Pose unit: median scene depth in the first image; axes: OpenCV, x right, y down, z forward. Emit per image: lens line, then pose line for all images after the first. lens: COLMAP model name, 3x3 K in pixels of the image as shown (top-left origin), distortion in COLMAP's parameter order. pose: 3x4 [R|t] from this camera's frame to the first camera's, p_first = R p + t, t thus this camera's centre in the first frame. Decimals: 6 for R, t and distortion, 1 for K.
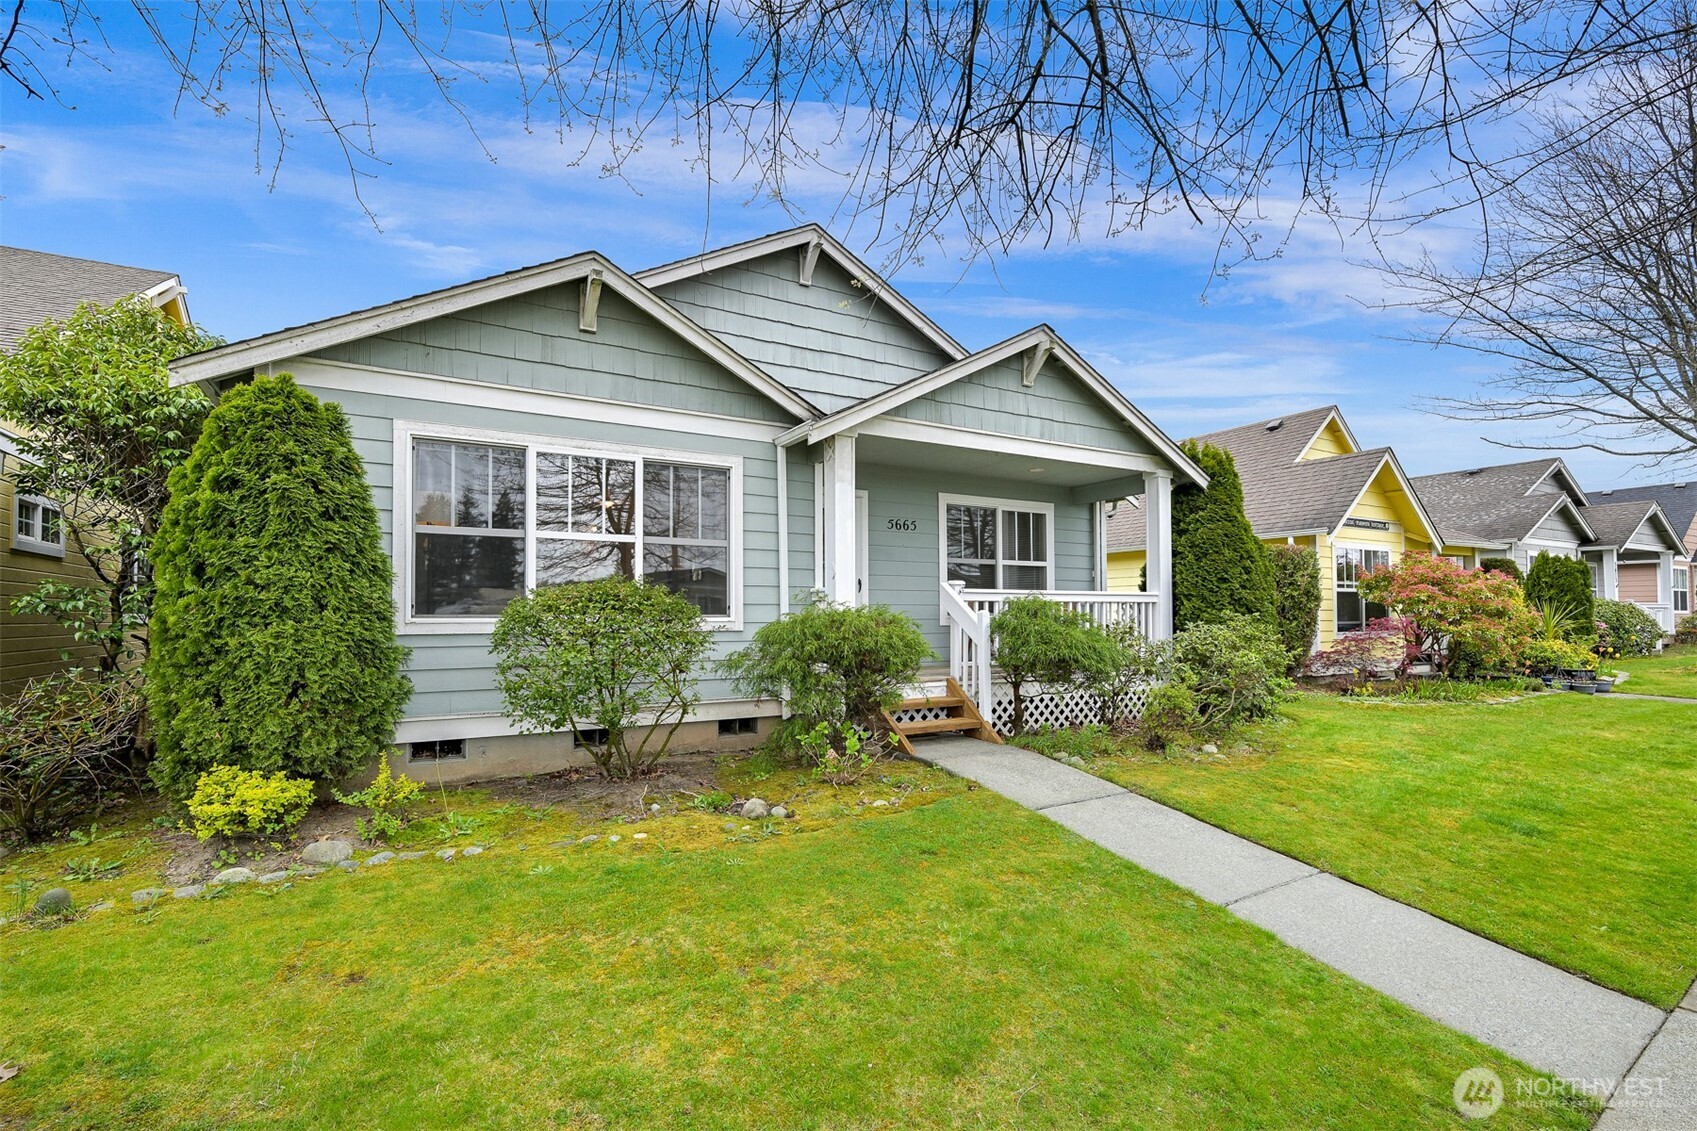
lens RADIAL K [[785.0, 0, 847.8], [0, 785.0, 605.9], [0, 0, 1]] dist [0.001100, -0.000092]
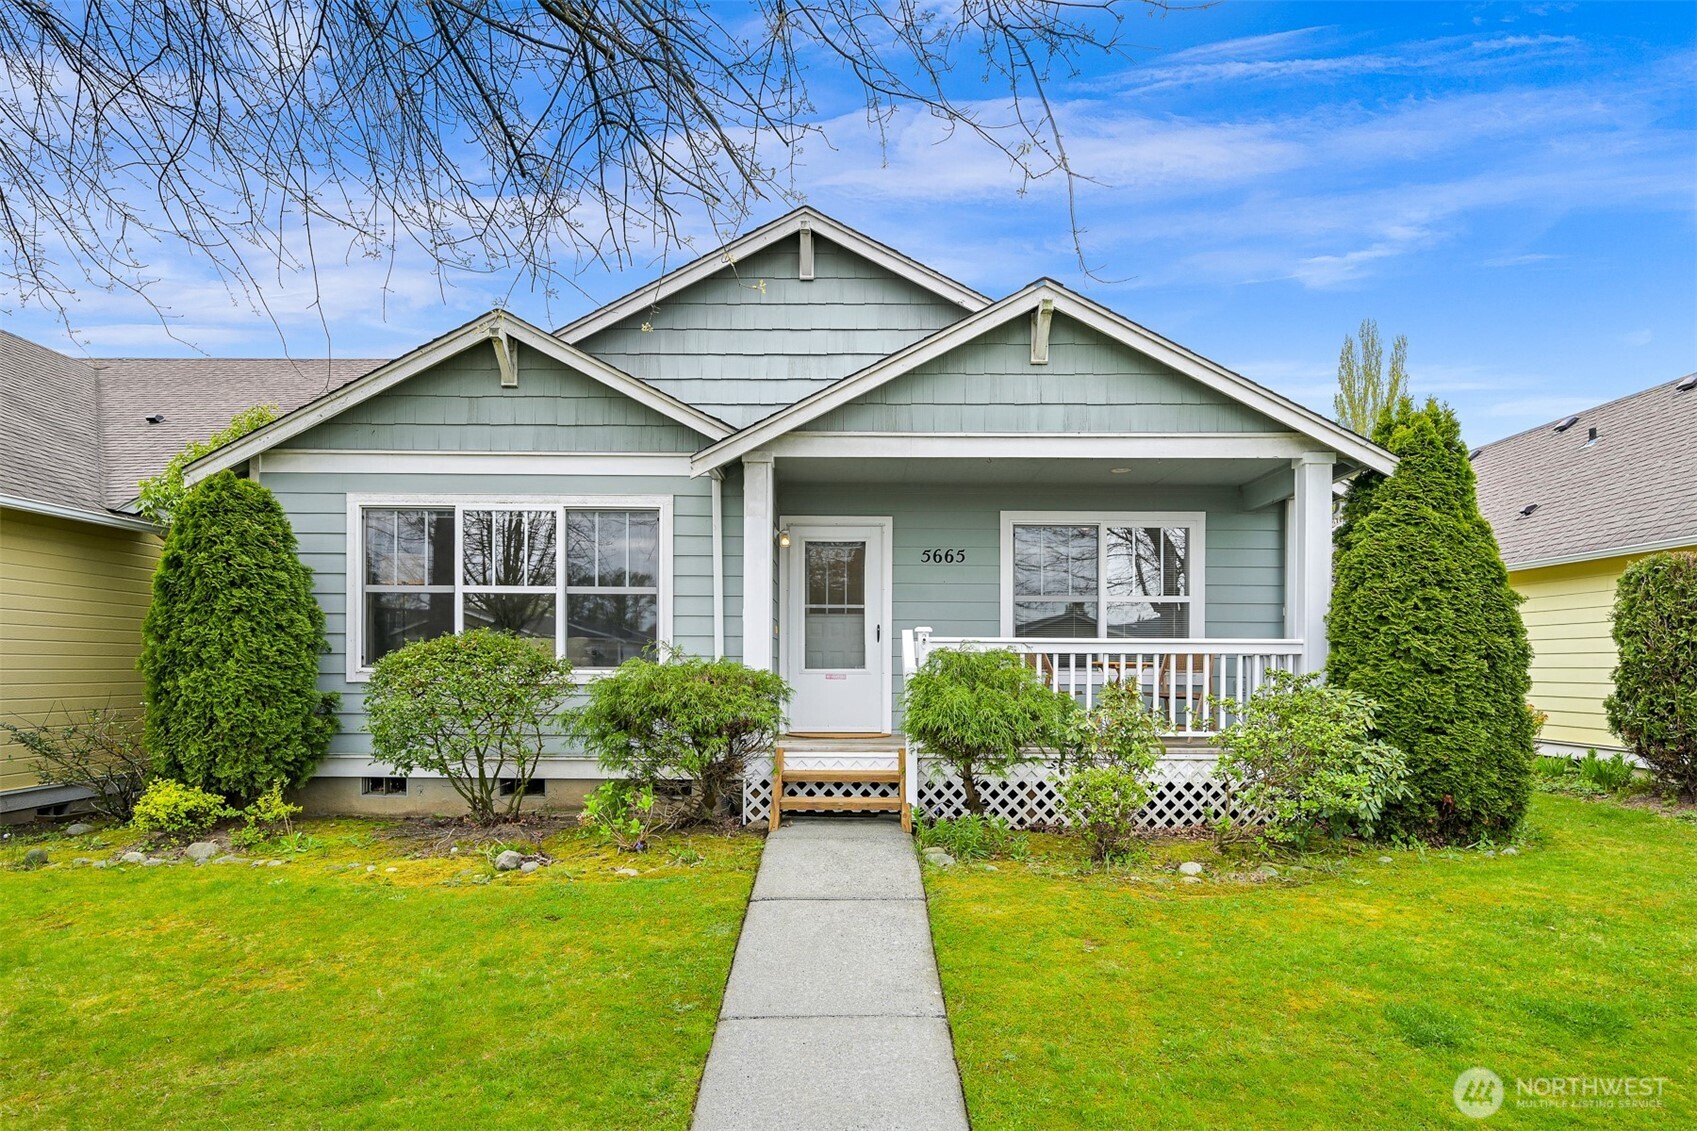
lens RADIAL K [[1022.1, 0, 826.9], [0, 1022.1, 679.3], [0, 0, 1]] dist [0.000829, -0.000453]
pose [[0.853689, 0.015416, -0.520555, 0.744628], [-0.002953, 0.999689, 0.024762, -0.005977], [0.520775, -0.019602, 0.853469, 0.083359]]
